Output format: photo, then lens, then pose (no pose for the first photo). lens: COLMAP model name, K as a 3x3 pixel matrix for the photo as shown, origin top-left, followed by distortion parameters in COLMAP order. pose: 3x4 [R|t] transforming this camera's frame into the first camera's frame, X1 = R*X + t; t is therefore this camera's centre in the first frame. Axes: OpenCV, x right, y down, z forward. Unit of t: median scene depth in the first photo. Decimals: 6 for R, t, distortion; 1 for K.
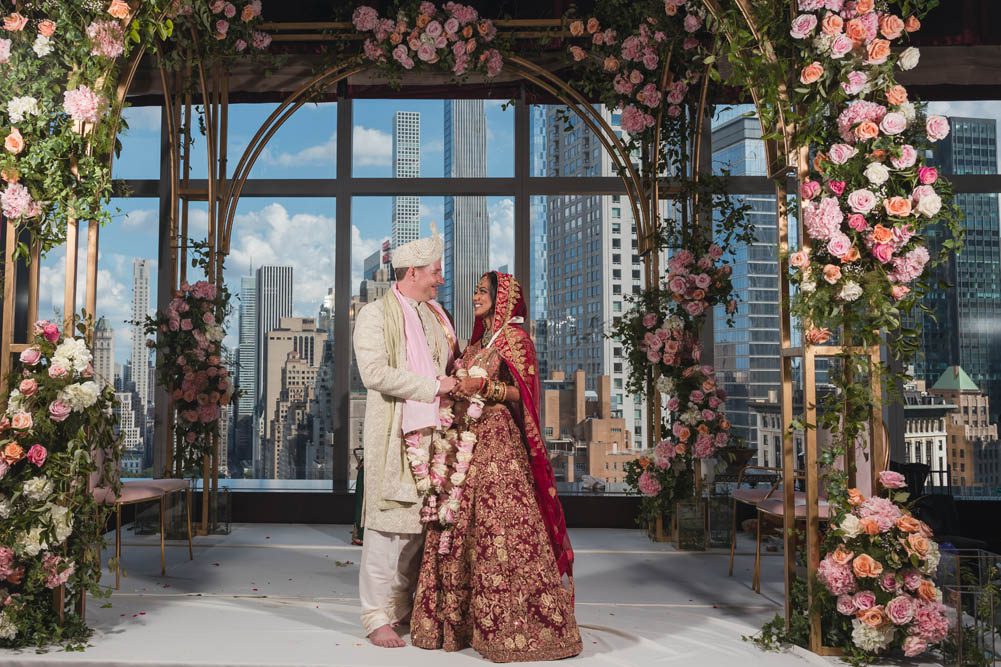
lens RADIAL K [[4968.2, 0, 500.5], [0, 4968.2, 333.5], [0, 0, 1]] dist [-1.454857, 0.652381]
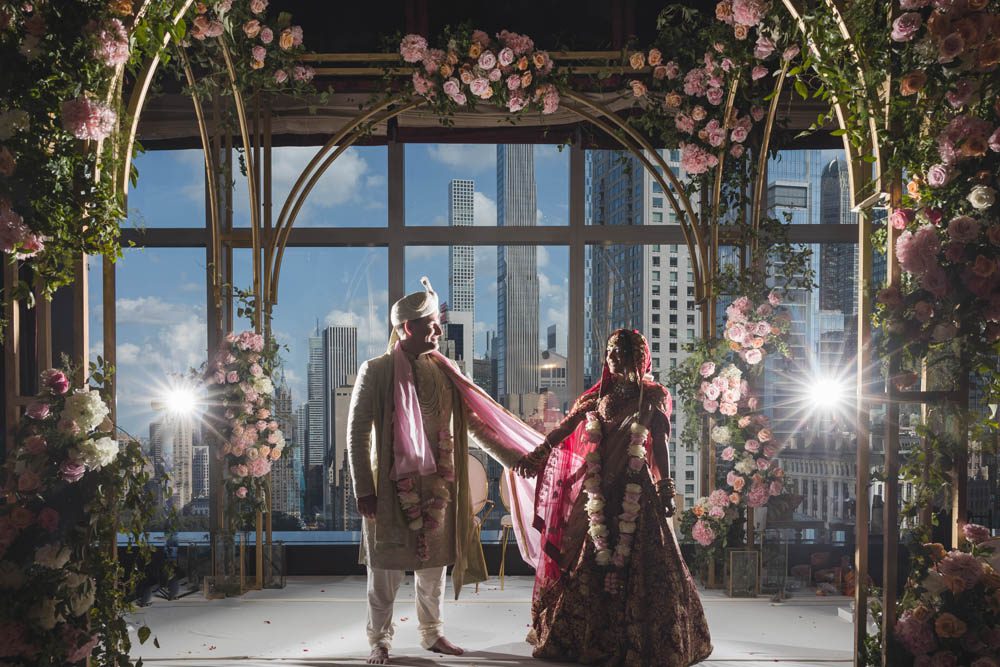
lens RADIAL K [[4445.8, 0, 500.0], [0, 4445.8, 333.5], [0, 0, 1]] dist [-0.470309, -5.157715]
pose [[0.999910, -0.008204, -0.010623, -0.002172], [0.008069, 0.999888, -0.012617, 0.001149], [0.010726, 0.012530, 0.999864, 0.137823]]
